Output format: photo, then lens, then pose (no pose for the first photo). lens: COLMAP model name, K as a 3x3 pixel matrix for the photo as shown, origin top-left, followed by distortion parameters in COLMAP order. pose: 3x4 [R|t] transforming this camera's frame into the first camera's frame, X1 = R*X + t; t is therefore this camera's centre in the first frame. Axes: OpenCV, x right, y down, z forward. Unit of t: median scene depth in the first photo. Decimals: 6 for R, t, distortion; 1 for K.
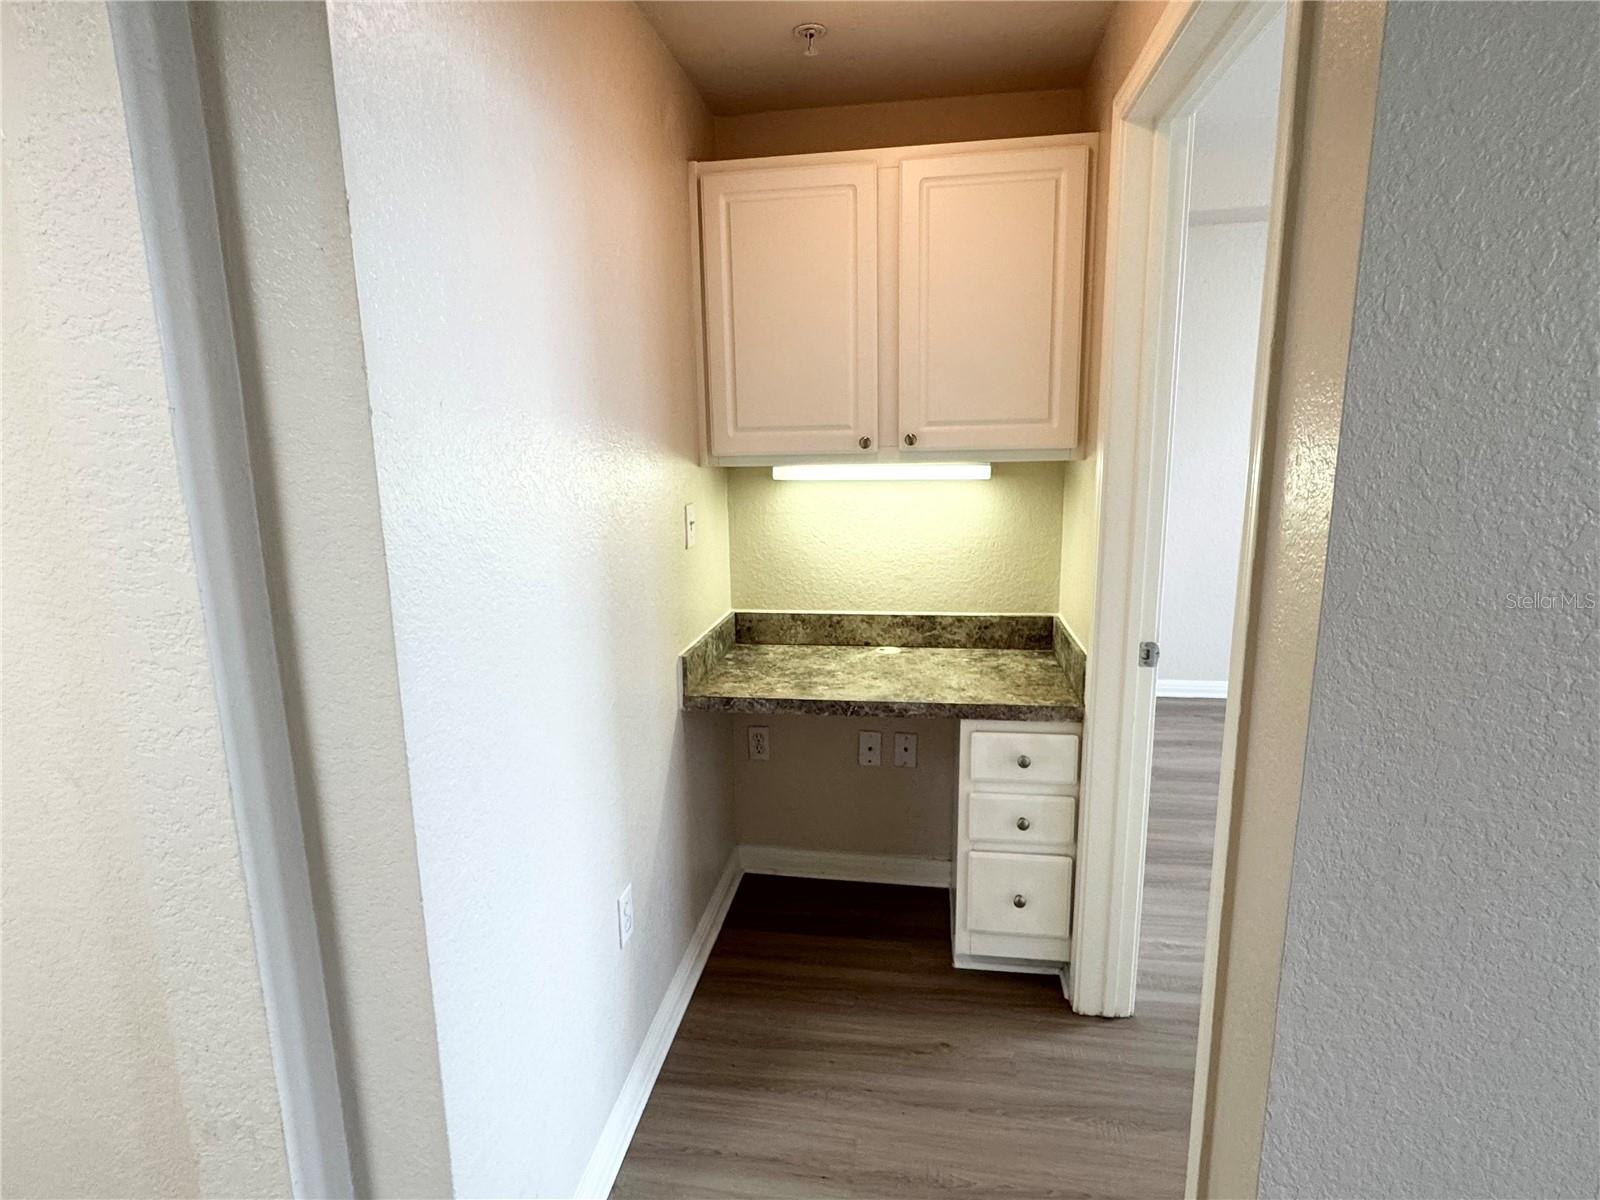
lens RADIAL K [[863.2, 0, 798.6], [0, 863.2, 599.3], [0, 0, 1]] dist [-0.005383, -0.000904]
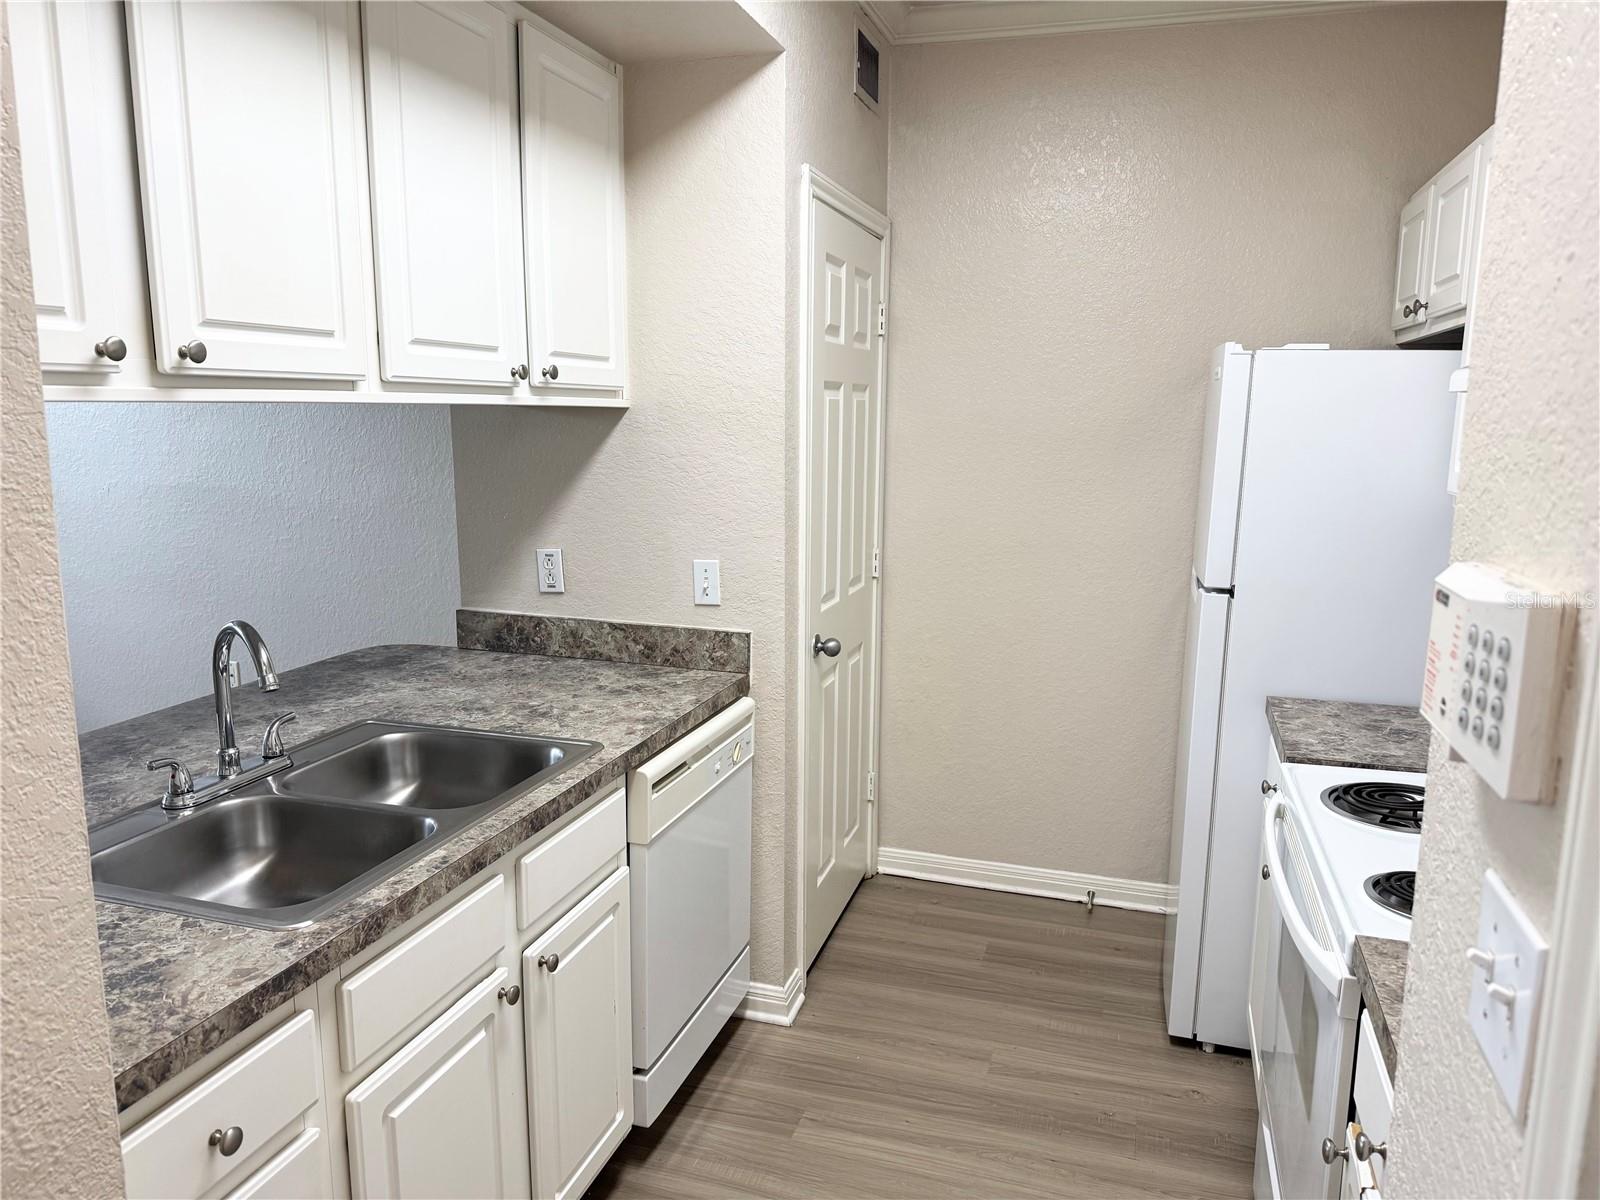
lens RADIAL K [[1134.2, 0, 806.0], [0, 1134.2, 605.1], [0, 0, 1]] dist [0.076327, -0.091394]
pose [[-0.150951, 0.191318, -0.969851, 1.238432], [-0.199014, 0.955124, 0.219388, -0.311034], [0.968301, 0.226131, -0.106102, 1.473415]]
